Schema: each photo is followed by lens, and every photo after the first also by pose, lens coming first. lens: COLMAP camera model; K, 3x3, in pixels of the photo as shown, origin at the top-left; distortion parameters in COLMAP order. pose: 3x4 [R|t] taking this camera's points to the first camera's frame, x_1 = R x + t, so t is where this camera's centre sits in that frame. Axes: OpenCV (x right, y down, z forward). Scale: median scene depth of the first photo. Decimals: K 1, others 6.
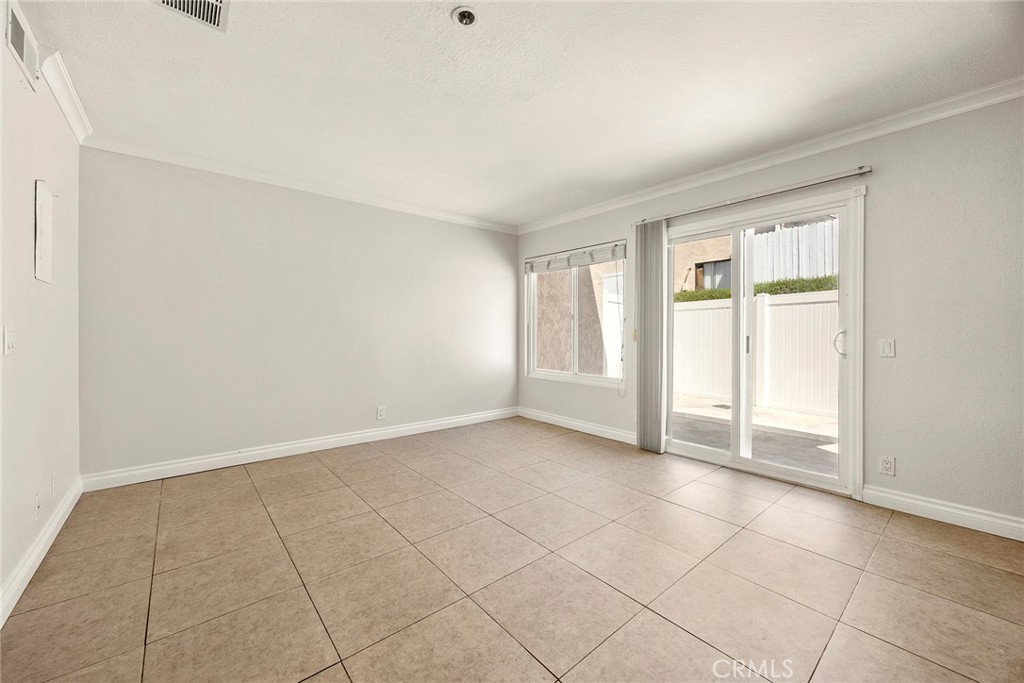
lens RADIAL K [[390.3, 0, 507.7], [0, 390.3, 333.6], [0, 0, 1]] dist [-0.004766, 0.000612]
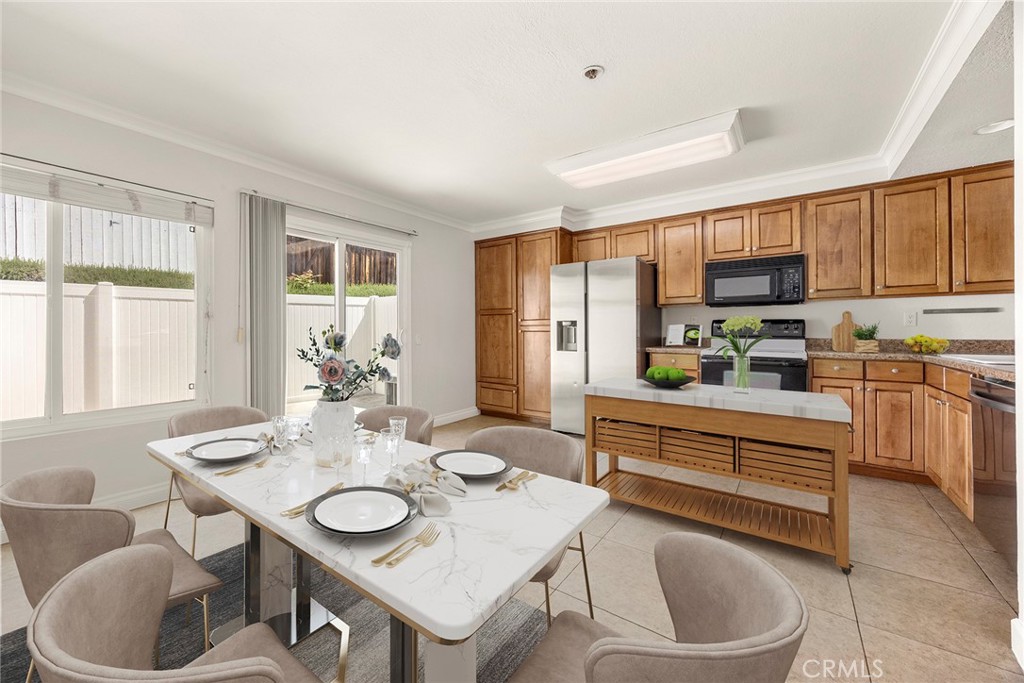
lens RADIAL K [[390.3, 0, 510.6], [0, 390.3, 333.6], [0, 0, 1]] dist [-0.004766, 0.000612]
pose [[-0.250035, -0.005157, 0.968223, -0.529897], [0.005392, 0.999963, 0.006719, 0.000003], [-0.968222, 0.006901, -0.249998, 0.667829]]
